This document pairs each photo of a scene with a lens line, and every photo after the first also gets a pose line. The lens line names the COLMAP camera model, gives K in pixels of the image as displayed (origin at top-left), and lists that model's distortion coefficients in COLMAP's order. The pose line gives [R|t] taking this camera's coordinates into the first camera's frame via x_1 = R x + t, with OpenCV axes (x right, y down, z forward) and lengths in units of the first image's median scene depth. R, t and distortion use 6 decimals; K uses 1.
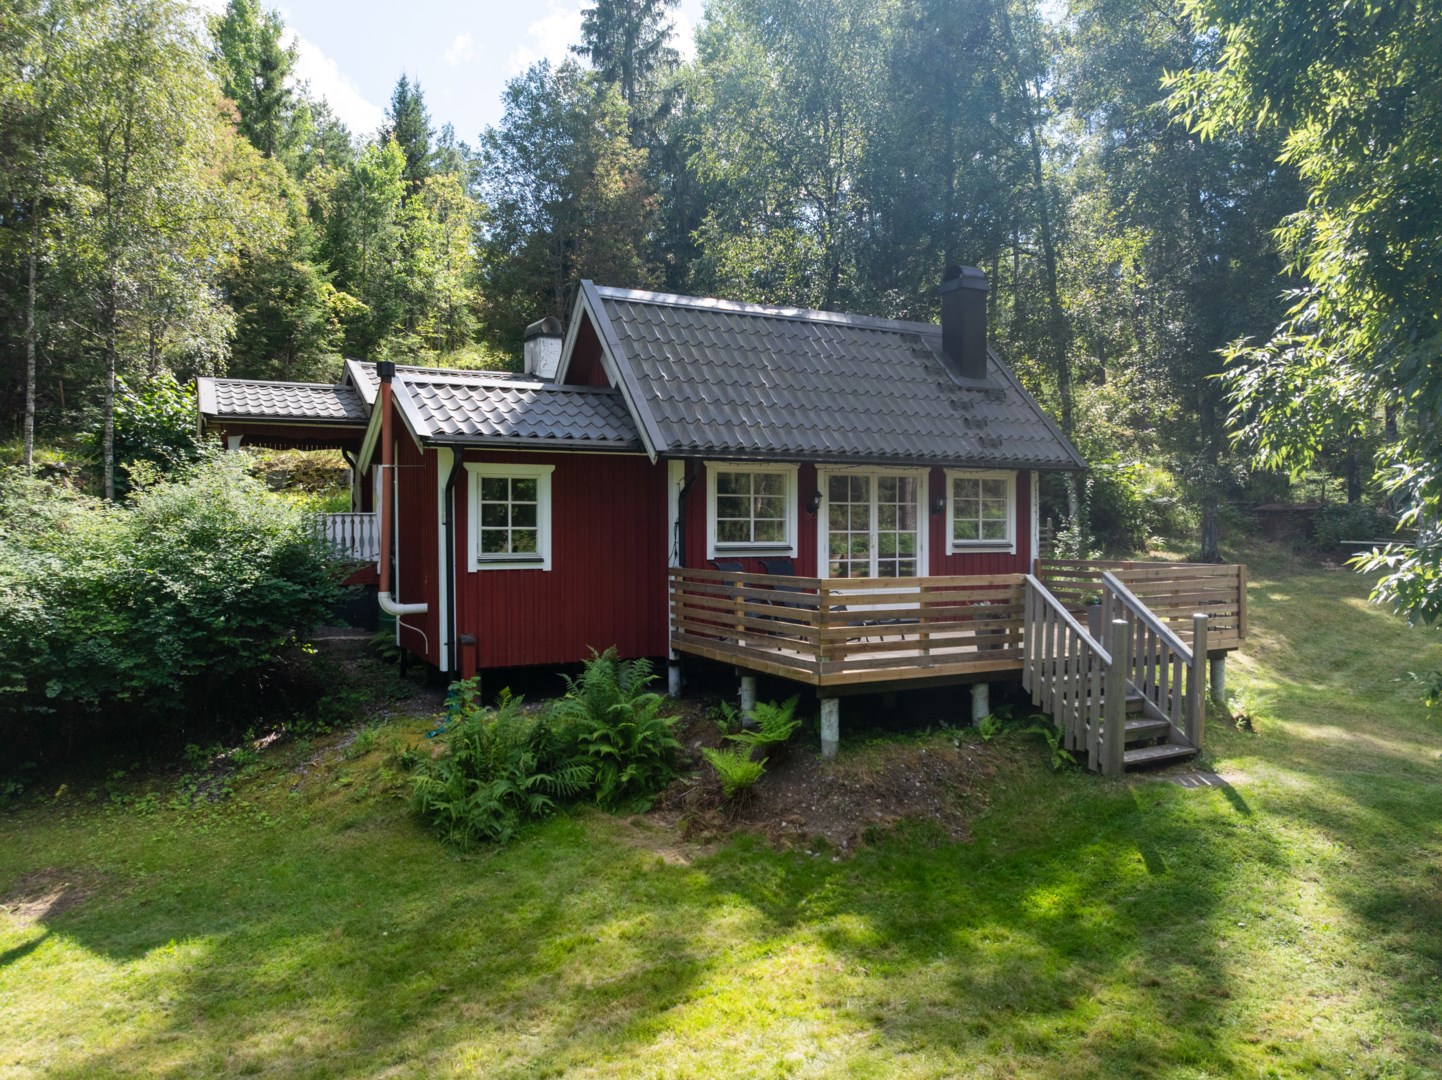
lens RADIAL K [[1003.9, 0, 721.0], [0, 1003.9, 540.0], [0, 0, 1]] dist [-0.044840, -0.000463]
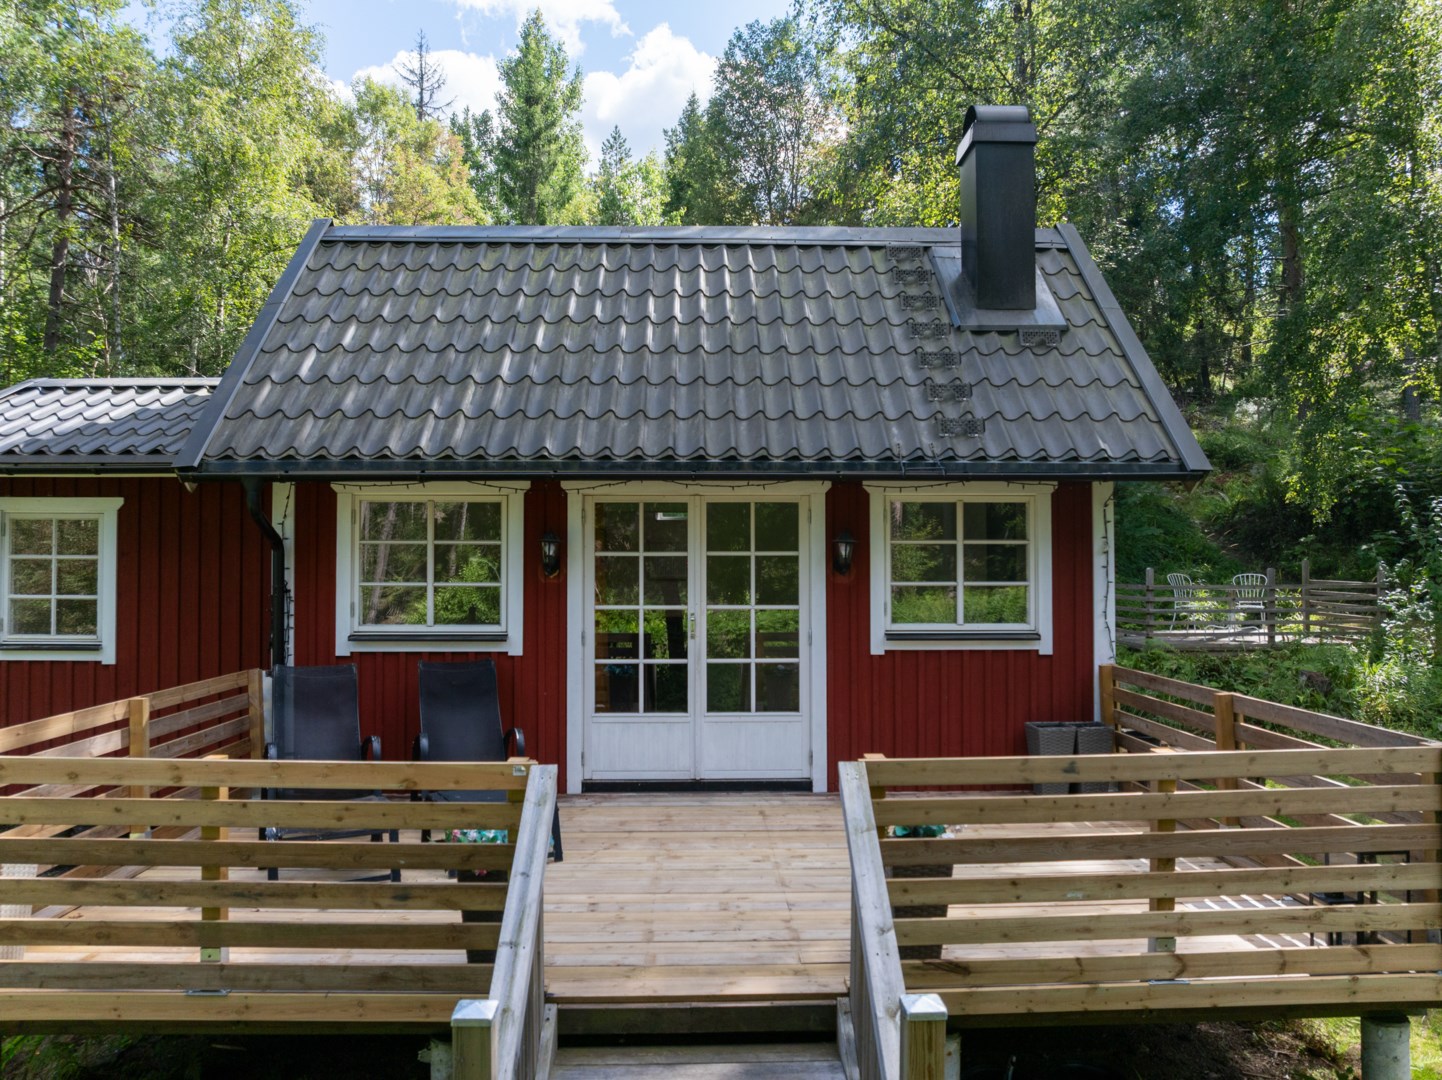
lens RADIAL K [[1003.9, 0, 721.0], [0, 1003.9, 540.0], [0, 0, 1]] dist [-0.044840, -0.000463]
pose [[0.895394, -0.009051, -0.445182, 0.411481], [-0.006170, 0.999445, -0.032730, -0.027266], [0.445231, 0.032053, 0.894842, 0.556887]]
